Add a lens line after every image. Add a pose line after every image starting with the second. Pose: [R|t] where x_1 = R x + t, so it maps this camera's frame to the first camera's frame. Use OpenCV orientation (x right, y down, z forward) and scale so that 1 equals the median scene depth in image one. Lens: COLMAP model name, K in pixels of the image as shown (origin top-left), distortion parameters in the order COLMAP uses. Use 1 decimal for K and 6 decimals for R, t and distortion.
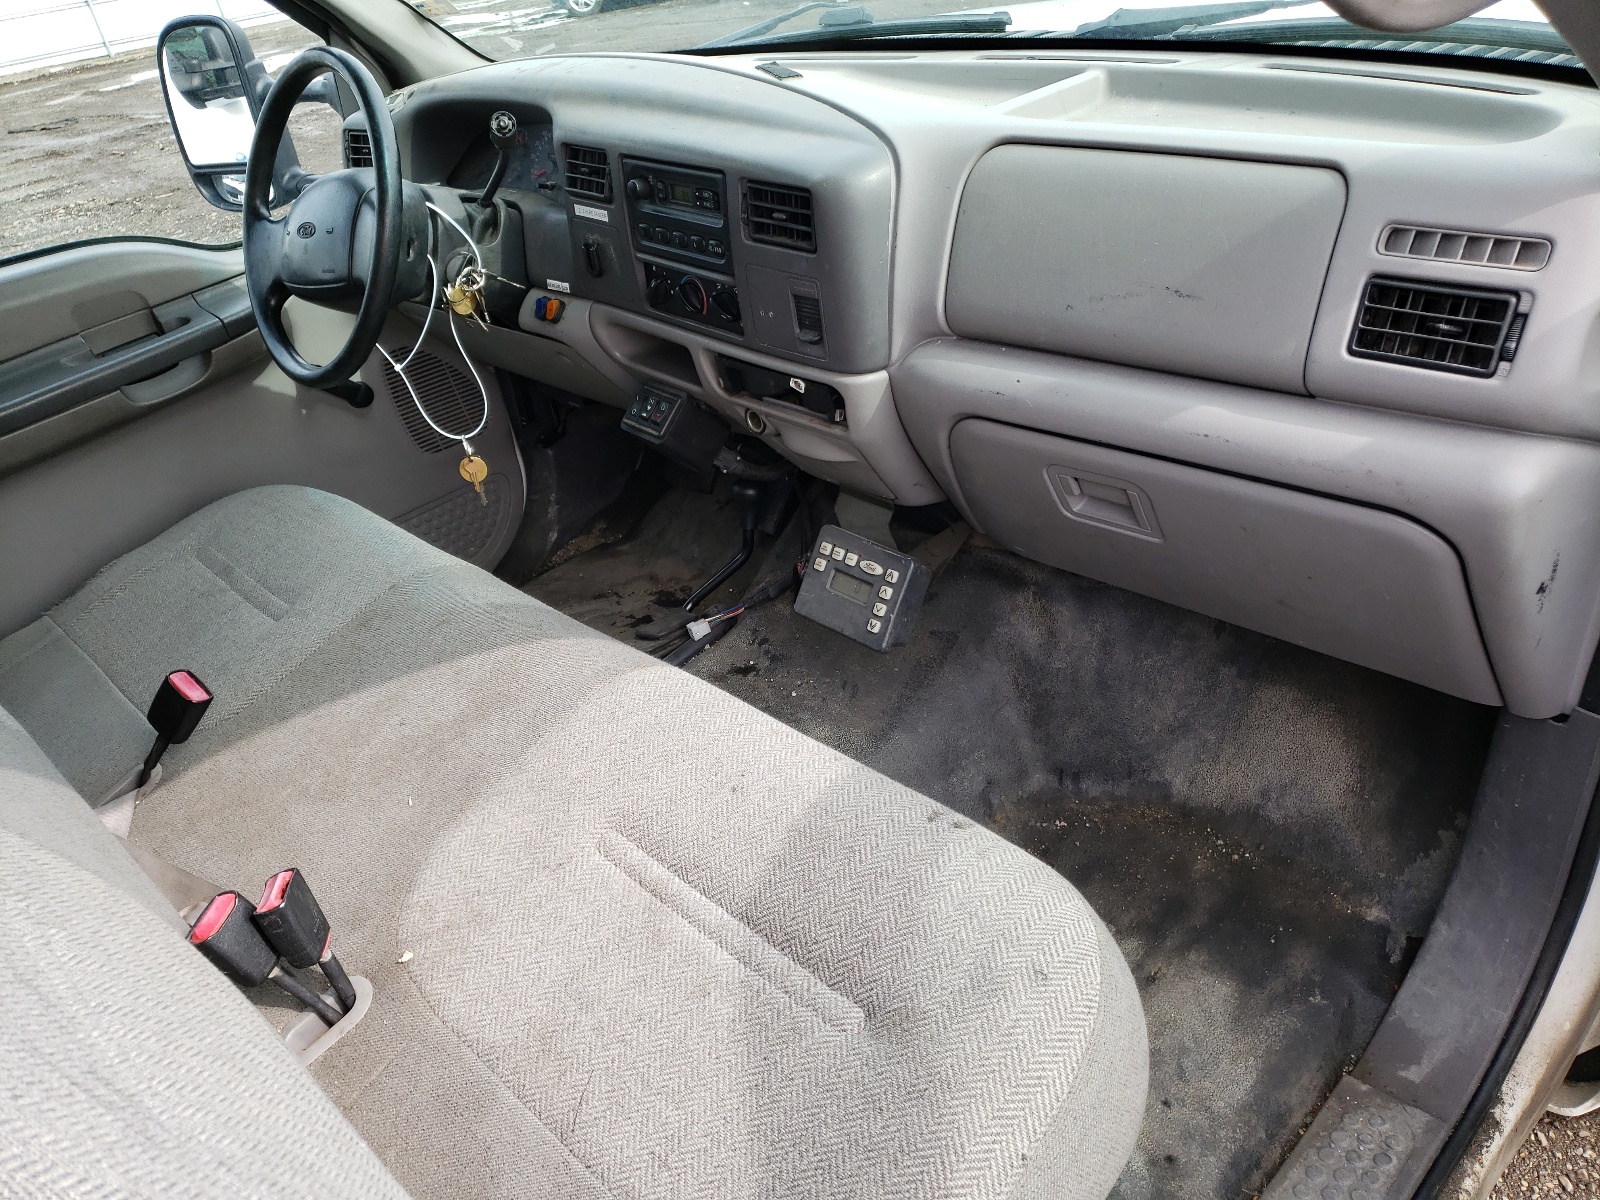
lens RADIAL K [[1151.0, 0, 800.0], [0, 1151.0, 600.0], [0, 0, 1]] dist [0.025206, -0.004810]
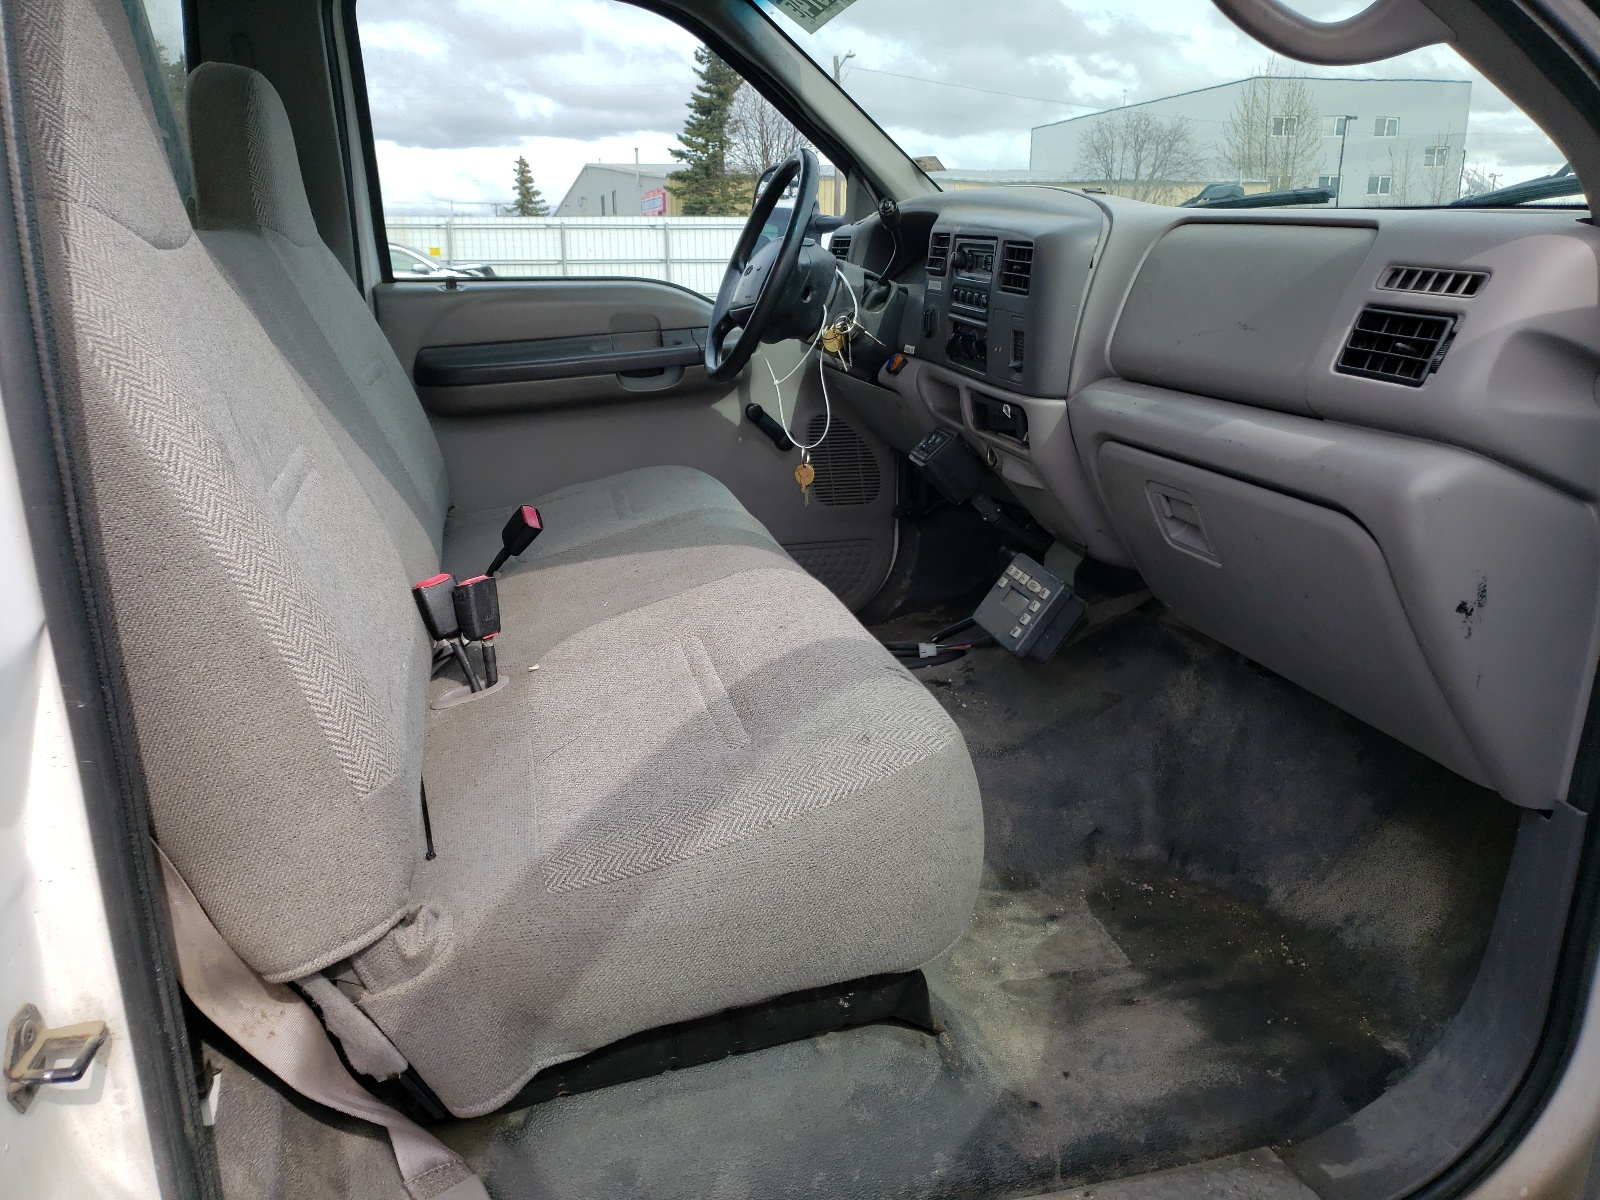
lens RADIAL K [[1142.3, 0, 800.0], [0, 1142.3, 600.0], [0, 0, 1]] dist [0.004672, 0.001049]
pose [[0.858045, 0.271933, -0.435673, 0.393052], [-0.352955, 0.928470, -0.115614, 0.215294], [0.373070, 0.252975, 0.892649, -0.099452]]
